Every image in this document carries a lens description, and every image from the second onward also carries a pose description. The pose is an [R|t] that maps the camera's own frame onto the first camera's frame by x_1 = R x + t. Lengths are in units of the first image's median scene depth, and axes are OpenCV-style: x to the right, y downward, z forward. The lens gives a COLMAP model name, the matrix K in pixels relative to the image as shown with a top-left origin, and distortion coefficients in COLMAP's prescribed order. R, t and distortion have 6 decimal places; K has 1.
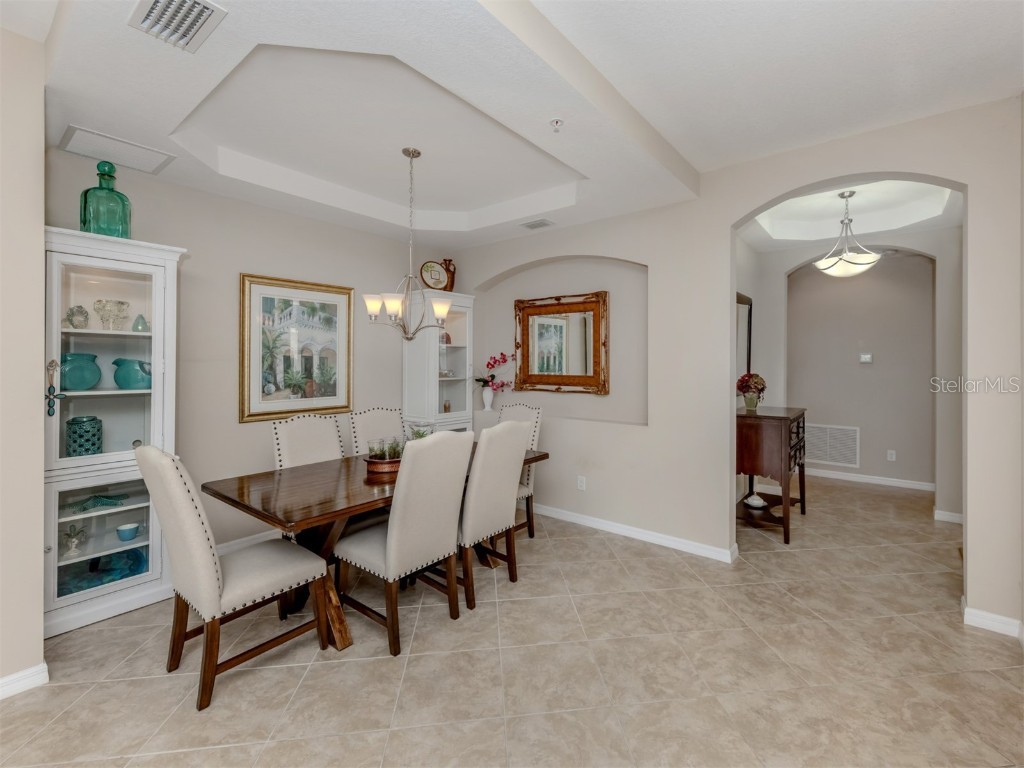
lens RADIAL K [[451.9, 0, 548.5], [0, 451.9, 360.8], [0, 0, 1]] dist [-0.001804, -0.000530]
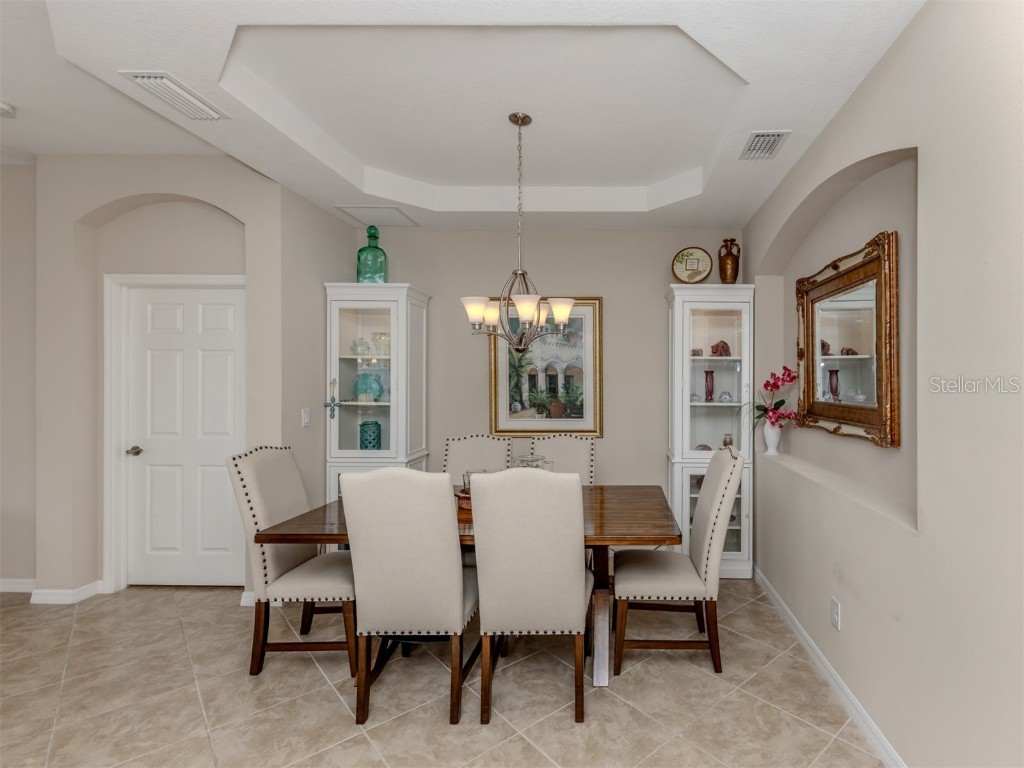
lens RADIAL K [[507.5, 0, 612.6], [0, 507.5, 380.4], [0, 0, 1]] dist [-0.000783, 0.001070]
pose [[0.589409, -0.002942, -0.807829, 0.425436], [-0.001099, 0.999990, -0.004443, 0.006816], [0.807834, 0.003506, 0.589400, 0.487622]]
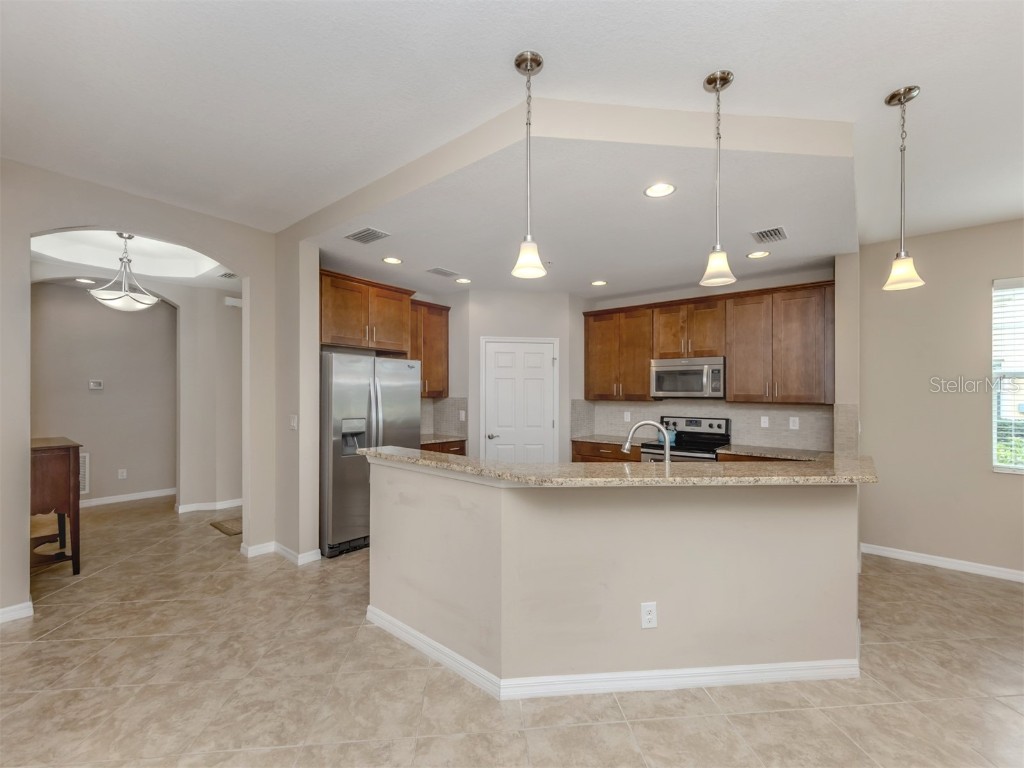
lens RADIAL K [[451.9, 0, 506.0], [0, 451.9, 383.3], [0, 0, 1]] dist [-0.001804, -0.000530]
pose [[0.043029, 0.019274, 0.998888, -0.407338], [-0.013494, 0.999734, -0.018709, -0.003565], [-0.998983, -0.012674, 0.043277, 0.030816]]
